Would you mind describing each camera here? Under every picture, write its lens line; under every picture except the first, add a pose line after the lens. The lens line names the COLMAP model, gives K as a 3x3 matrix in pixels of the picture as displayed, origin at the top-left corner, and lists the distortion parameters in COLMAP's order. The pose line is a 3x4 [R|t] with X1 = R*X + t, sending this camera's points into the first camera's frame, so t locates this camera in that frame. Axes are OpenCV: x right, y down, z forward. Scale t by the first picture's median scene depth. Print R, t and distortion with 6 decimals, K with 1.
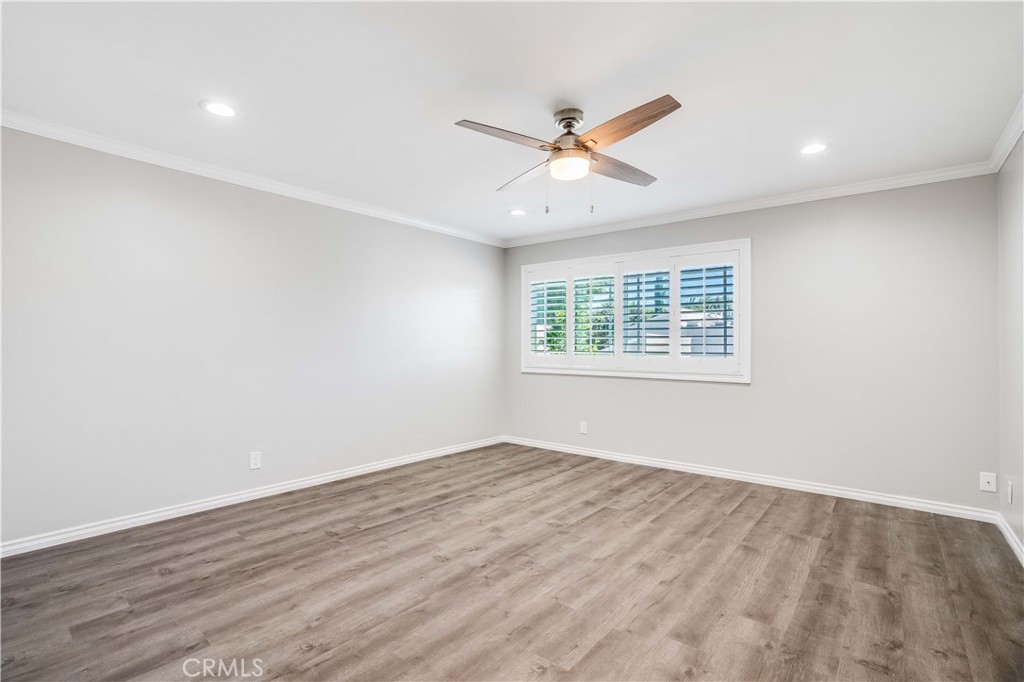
lens RADIAL K [[466.0, 0, 513.0], [0, 466.0, 343.6], [0, 0, 1]] dist [0.000413, 0.000020]
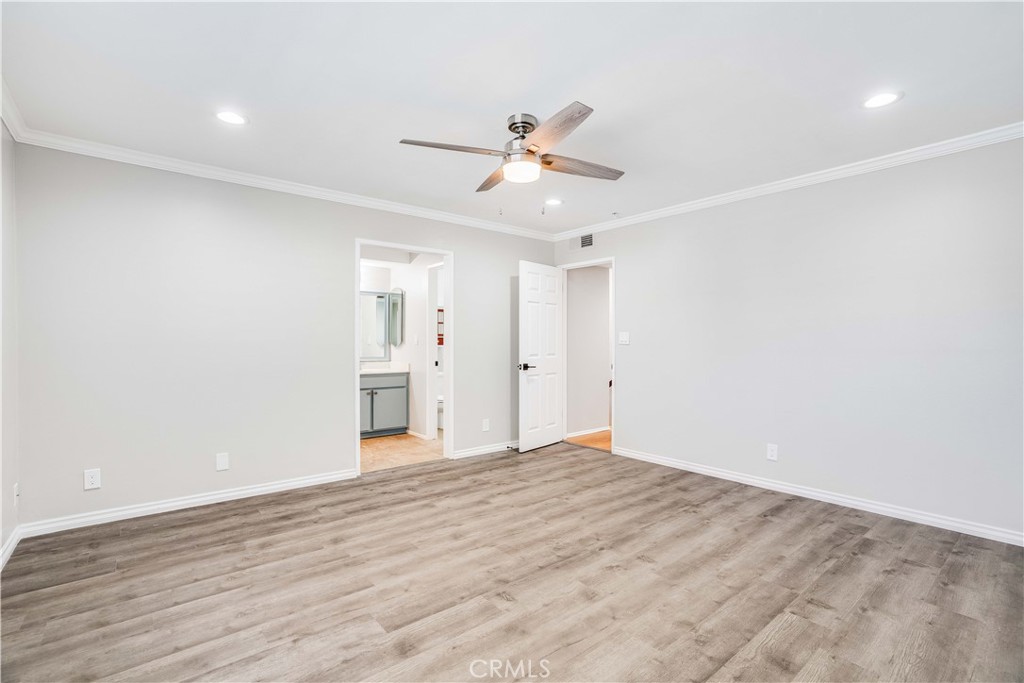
lens RADIAL K [[469.7, 0, 511.0], [0, 469.7, 341.9], [0, 0, 1]] dist [0.001462, 0.000532]
pose [[-0.979071, -0.007992, 0.203360, -0.073651], [-0.009370, 0.999939, -0.005809, 0.010862], [-0.203302, -0.007593, -0.979087, 2.071281]]
